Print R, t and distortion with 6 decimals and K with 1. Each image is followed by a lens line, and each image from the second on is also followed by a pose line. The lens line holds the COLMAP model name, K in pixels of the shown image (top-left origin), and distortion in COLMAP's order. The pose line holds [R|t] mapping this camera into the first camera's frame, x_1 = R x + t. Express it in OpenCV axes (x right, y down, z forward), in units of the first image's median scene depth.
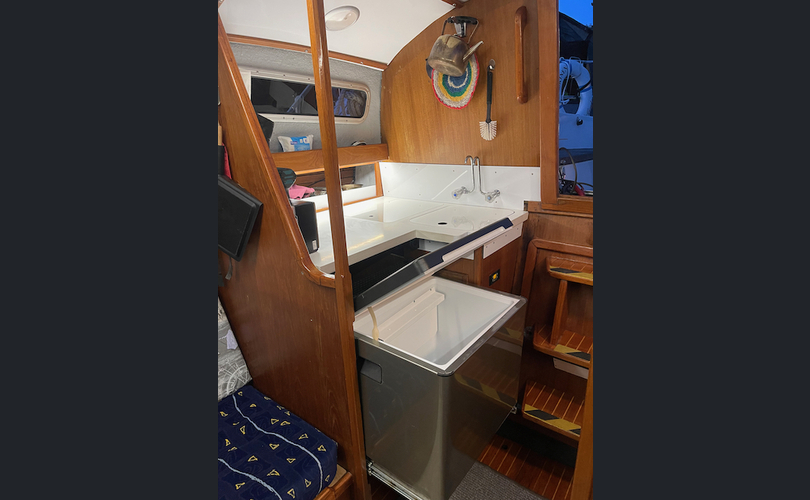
lens RADIAL K [[380.6, 0, 403.9], [0, 380.6, 253.3], [0, 0, 1]] dist [0.050072, 0.000020]
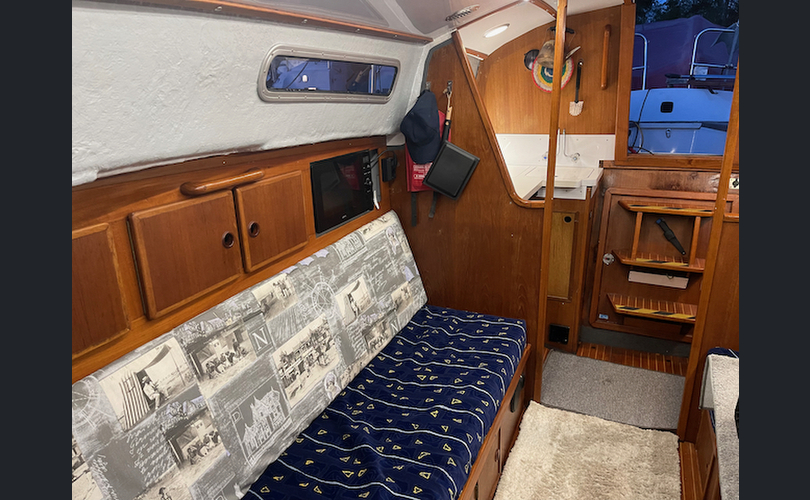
lens RADIAL K [[504.1, 0, 403.8], [0, 504.1, 253.6], [0, 0, 1]] dist [0.080467, -0.100475]
pose [[0.973598, -0.054313, 0.221714, -0.852934], [0.059006, 0.998151, -0.014596, 0.194675], [-0.220511, 0.027293, 0.975002, -0.649492]]
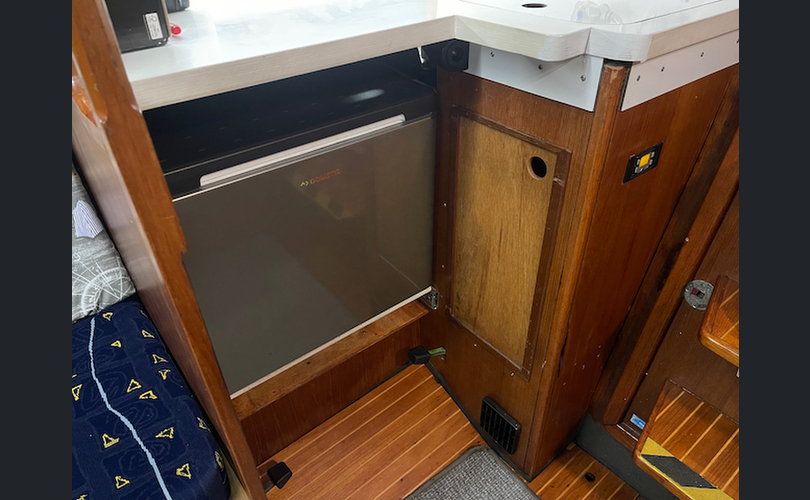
lens RADIAL K [[503.5, 0, 405.0], [0, 503.5, 250.0], [0, 0, 1]] dist [0.072438, -0.106119]
pose [[0.969581, 0.154307, -0.190004, 0.114014], [-0.089475, 0.945972, 0.311658, 0.006456], [0.227830, -0.285177, 0.931003, 0.432294]]
